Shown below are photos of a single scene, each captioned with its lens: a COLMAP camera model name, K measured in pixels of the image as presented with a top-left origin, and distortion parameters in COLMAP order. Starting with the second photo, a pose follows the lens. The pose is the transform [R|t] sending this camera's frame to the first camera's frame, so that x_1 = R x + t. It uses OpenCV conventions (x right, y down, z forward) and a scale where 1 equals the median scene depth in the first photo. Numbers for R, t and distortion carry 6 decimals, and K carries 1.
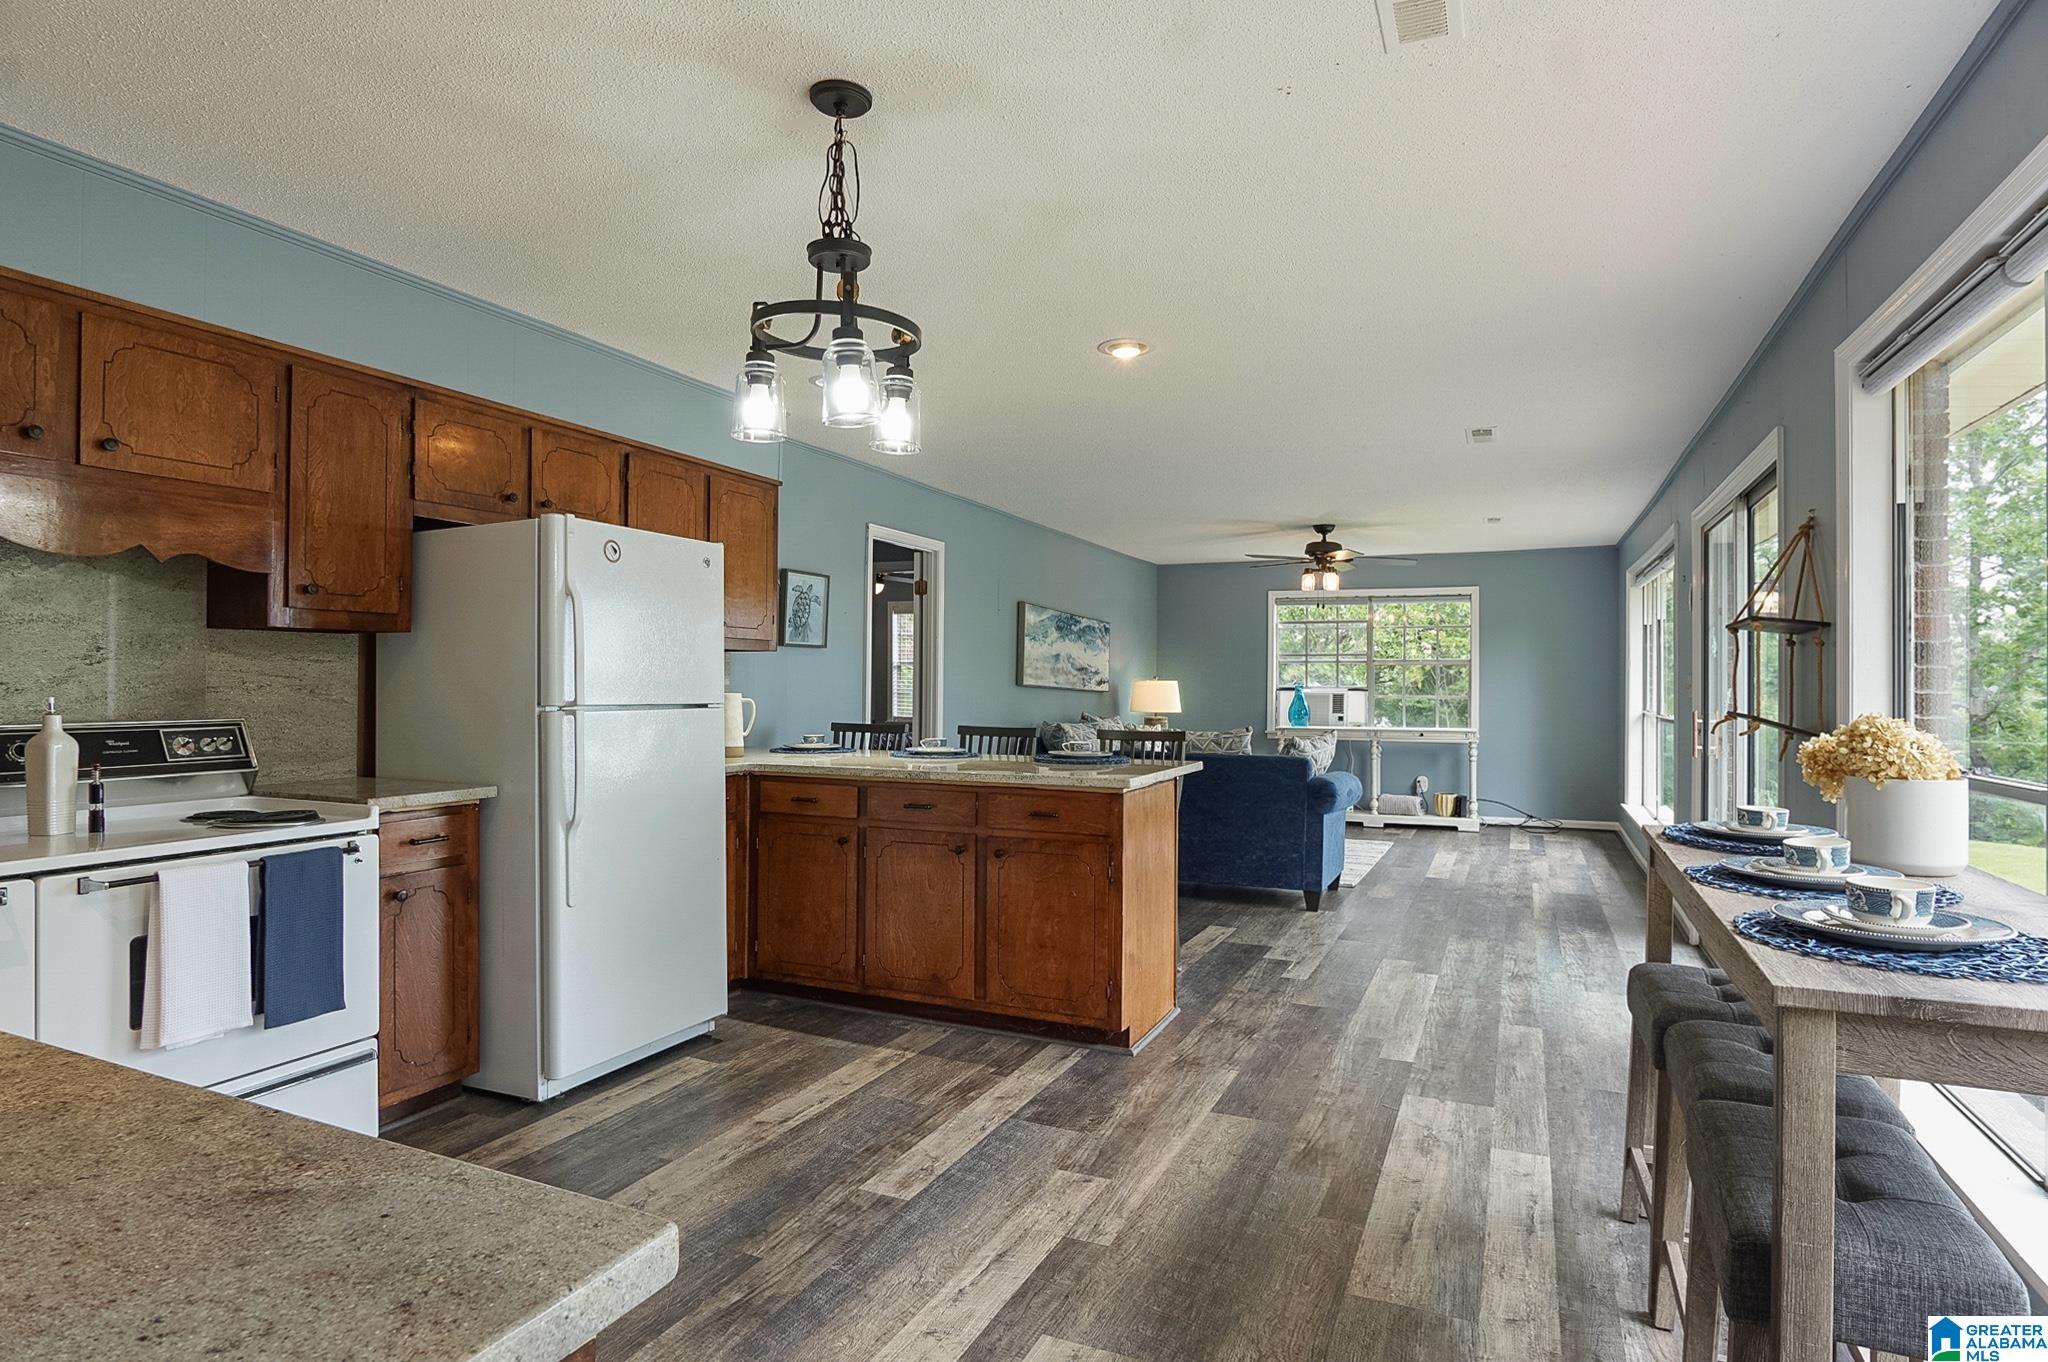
lens RADIAL K [[1097.5, 0, 1022.4], [0, 1097.5, 672.7], [0, 0, 1]] dist [-0.027142, 0.000728]
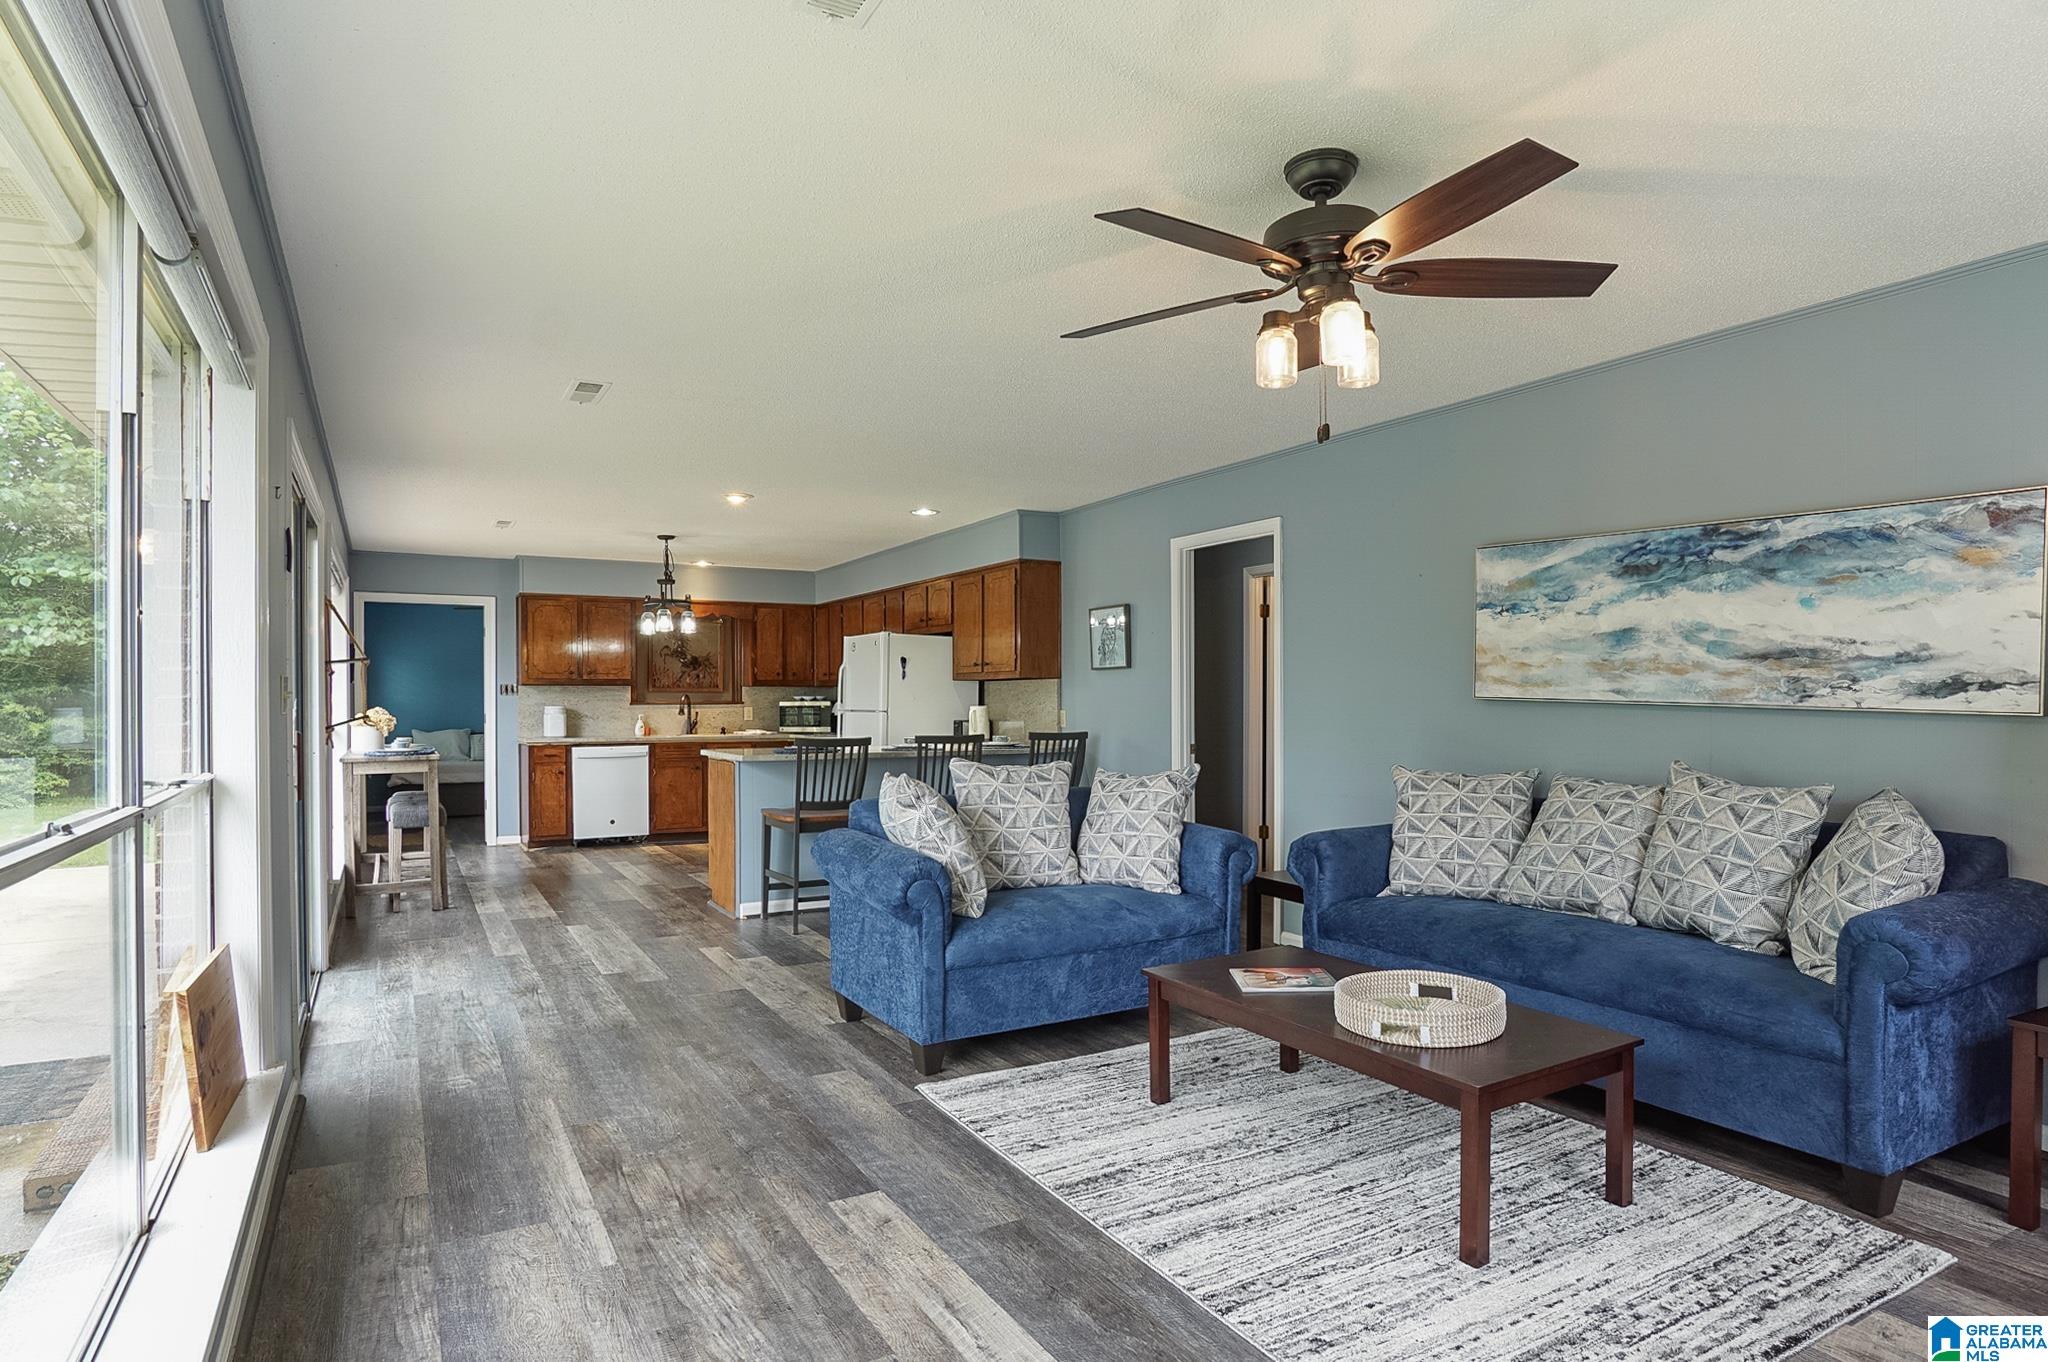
lens RADIAL K [[1115.2, 0, 1021.5], [0, 1115.2, 700.0], [0, 0, 1]] dist [-0.027466, 0.002479]
pose [[-0.588312, -0.006076, -0.808611, 1.198798], [0.007341, 0.999890, -0.012855, 0.036105], [0.808601, -0.013499, -0.588203, 2.326421]]
